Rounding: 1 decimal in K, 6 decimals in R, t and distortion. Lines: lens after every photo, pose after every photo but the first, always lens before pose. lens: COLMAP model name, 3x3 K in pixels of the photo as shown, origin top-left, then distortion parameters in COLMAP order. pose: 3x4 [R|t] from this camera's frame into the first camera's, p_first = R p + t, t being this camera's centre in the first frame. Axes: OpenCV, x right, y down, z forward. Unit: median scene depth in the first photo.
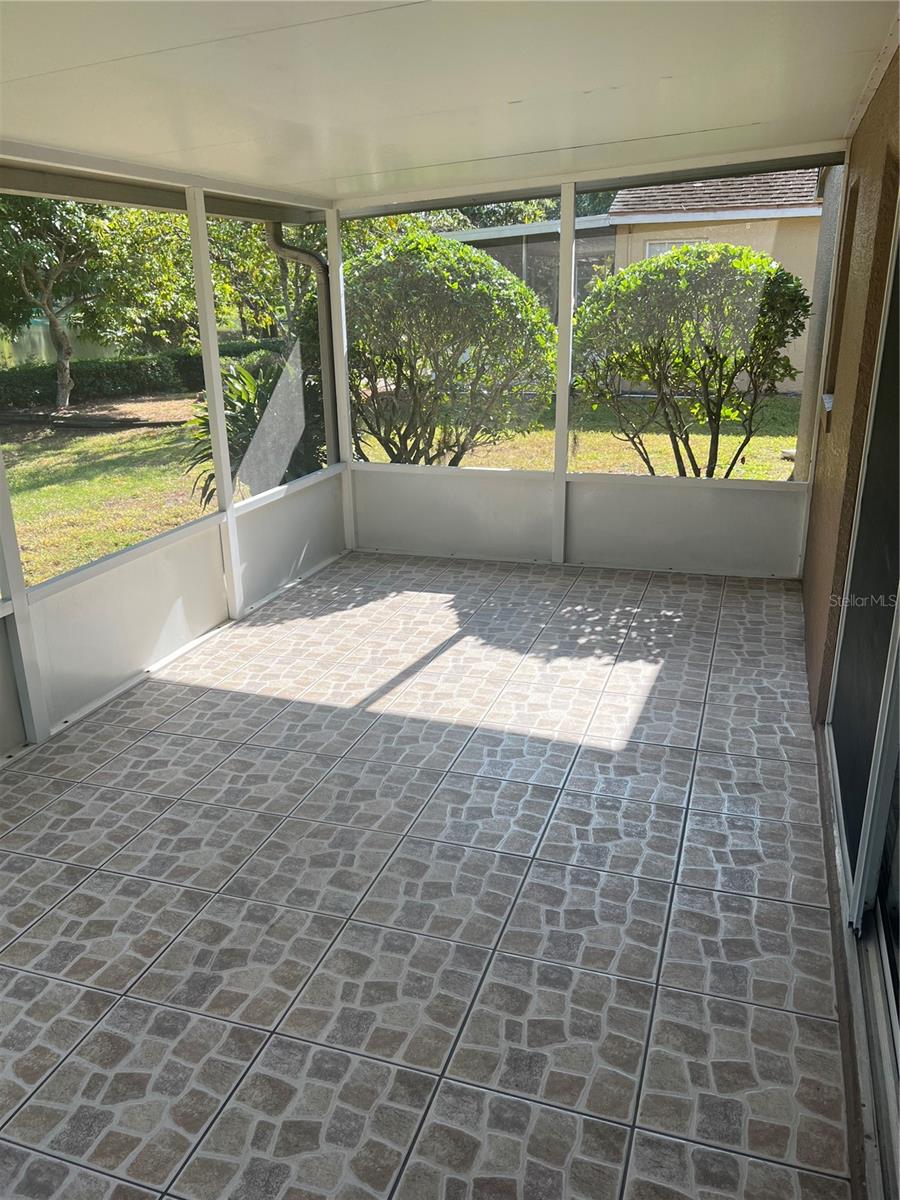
lens RADIAL K [[905.0, 0, 452.9], [0, 905.0, 603.1], [0, 0, 1]] dist [0.063539, -0.068308]
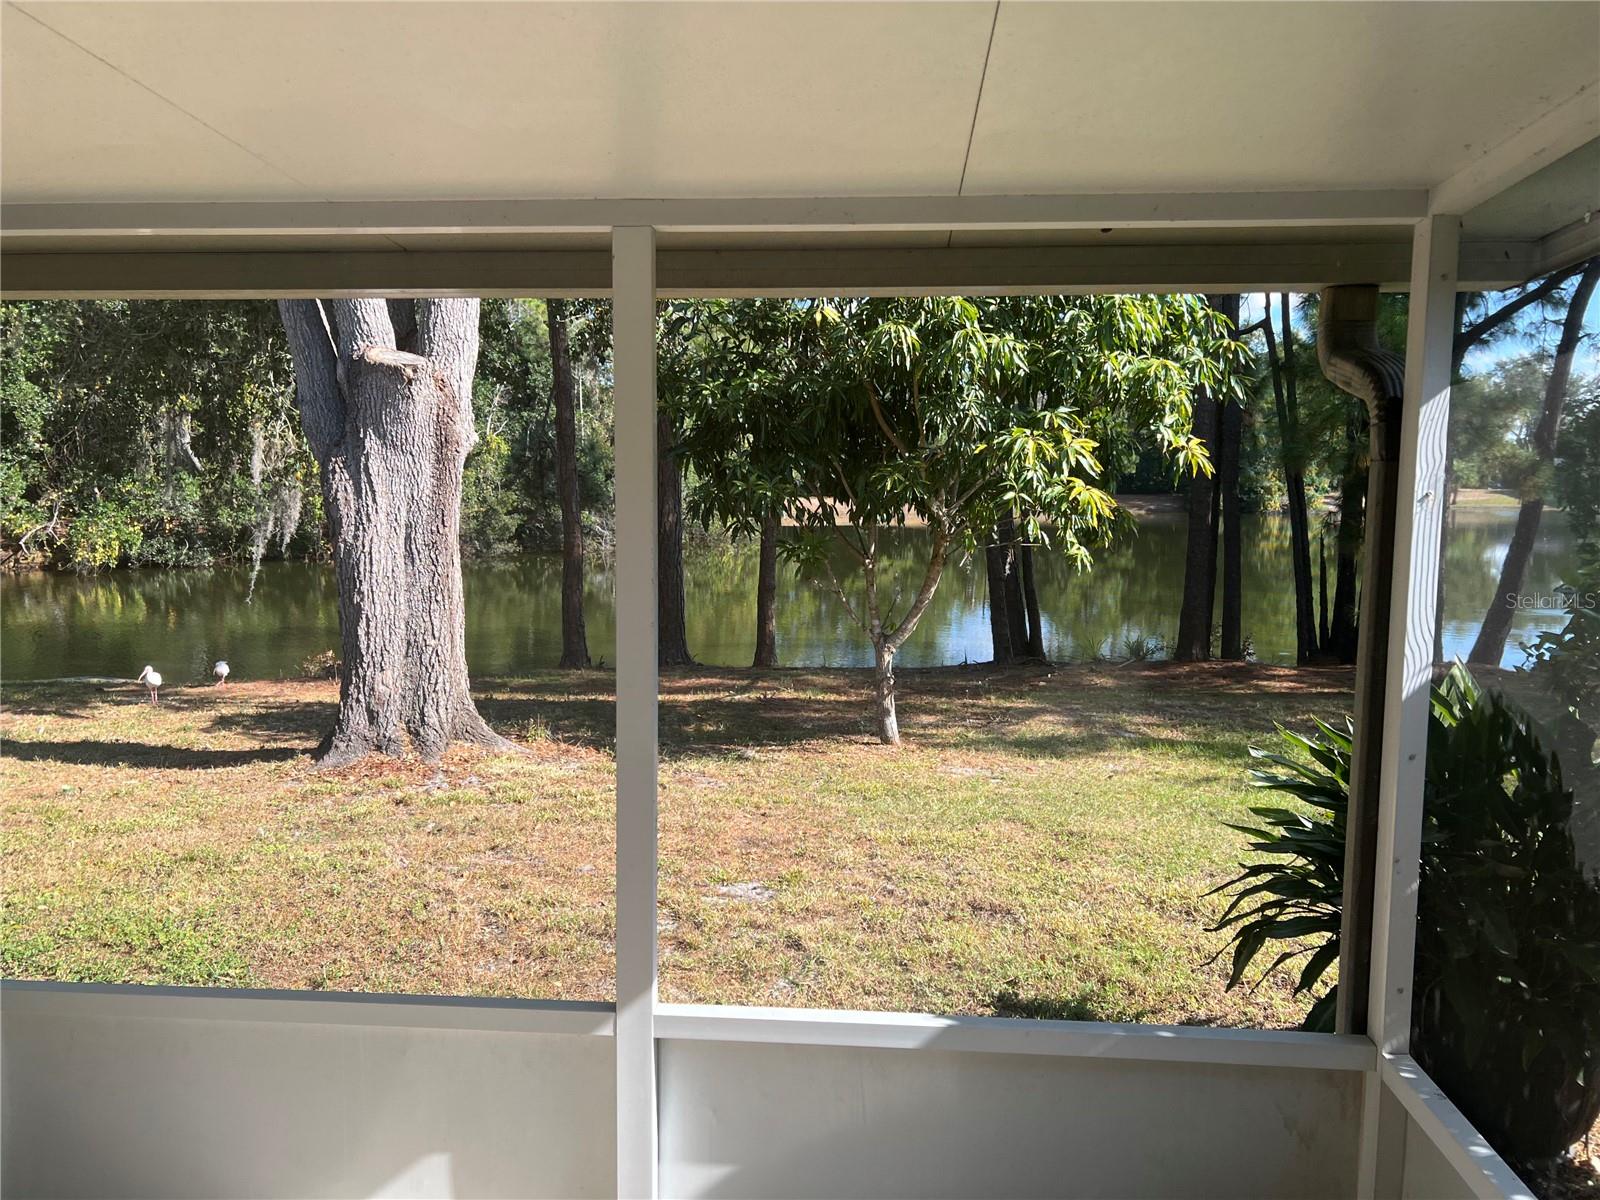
lens RADIAL K [[1206.7, 0, 786.5], [0, 1206.7, 601.4], [0, 0, 1]] dist [0.063539, -0.068308]
pose [[0.240327, 0.120941, -0.963128, 0.268101], [-0.326235, 0.944556, 0.037204, -0.339620], [0.914229, 0.305265, 0.266457, 0.963685]]
